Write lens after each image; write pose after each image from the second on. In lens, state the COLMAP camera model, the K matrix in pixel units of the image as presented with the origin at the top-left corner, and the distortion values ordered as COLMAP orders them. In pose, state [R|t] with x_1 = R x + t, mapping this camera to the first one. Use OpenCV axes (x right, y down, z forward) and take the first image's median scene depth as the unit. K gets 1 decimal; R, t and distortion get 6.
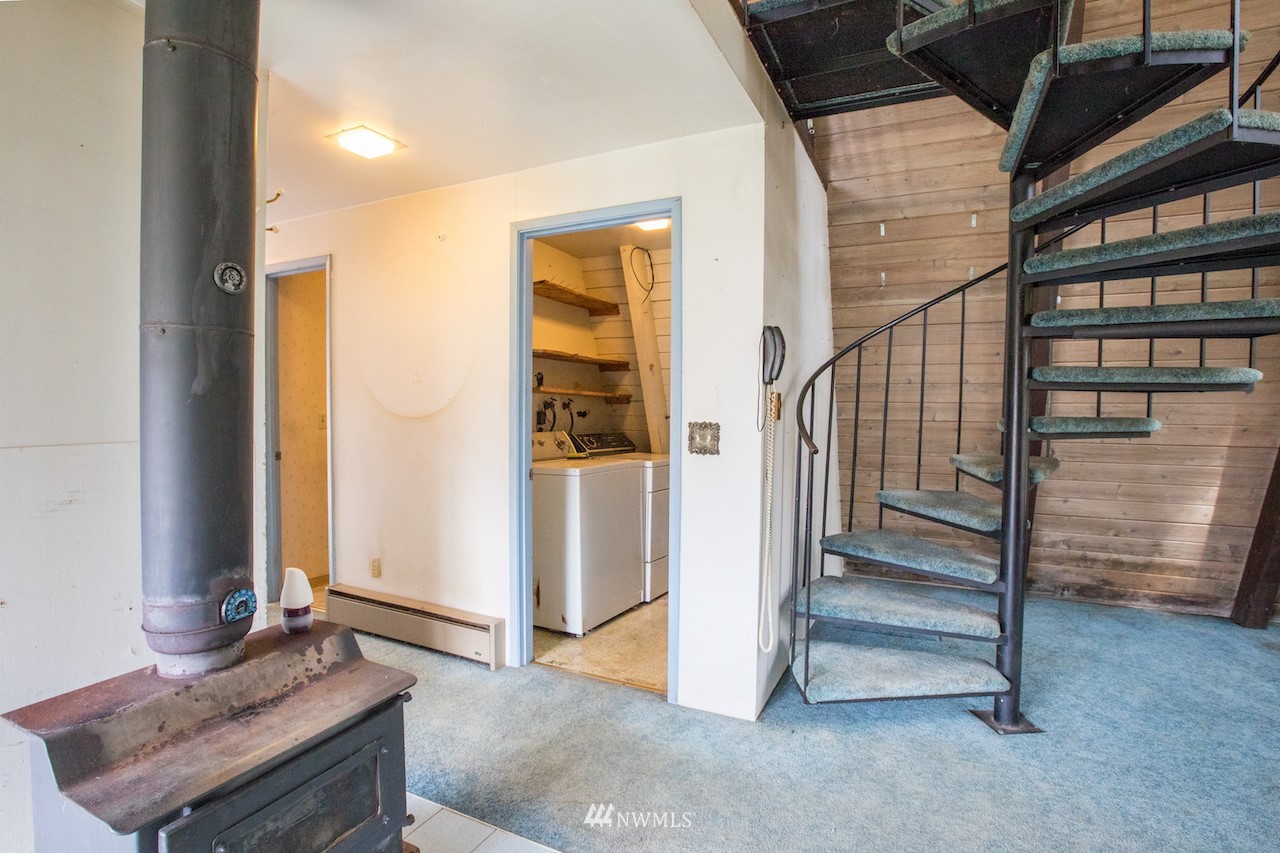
lens RADIAL K [[589.6, 0, 640.0], [0, 589.6, 426.5], [0, 0, 1]] dist [-0.068087, 0.030128]
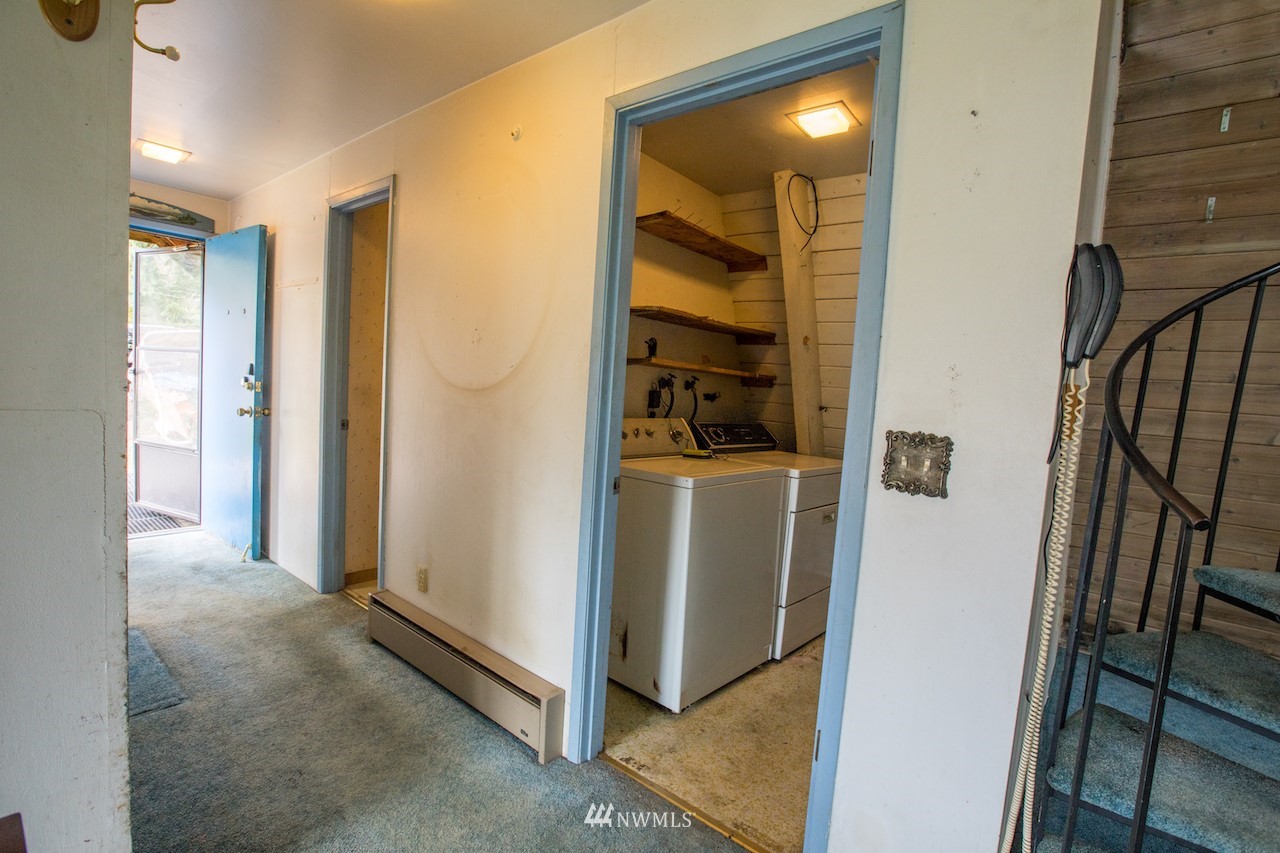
lens RADIAL K [[589.6, 0, 640.0], [0, 589.6, 426.5], [0, 0, 1]] dist [-0.068087, 0.030128]
pose [[0.970856, 0.073299, -0.228181, -0.009226], [-0.065335, 0.996968, 0.042275, -0.011797], [0.230588, -0.026135, 0.972701, 0.279237]]
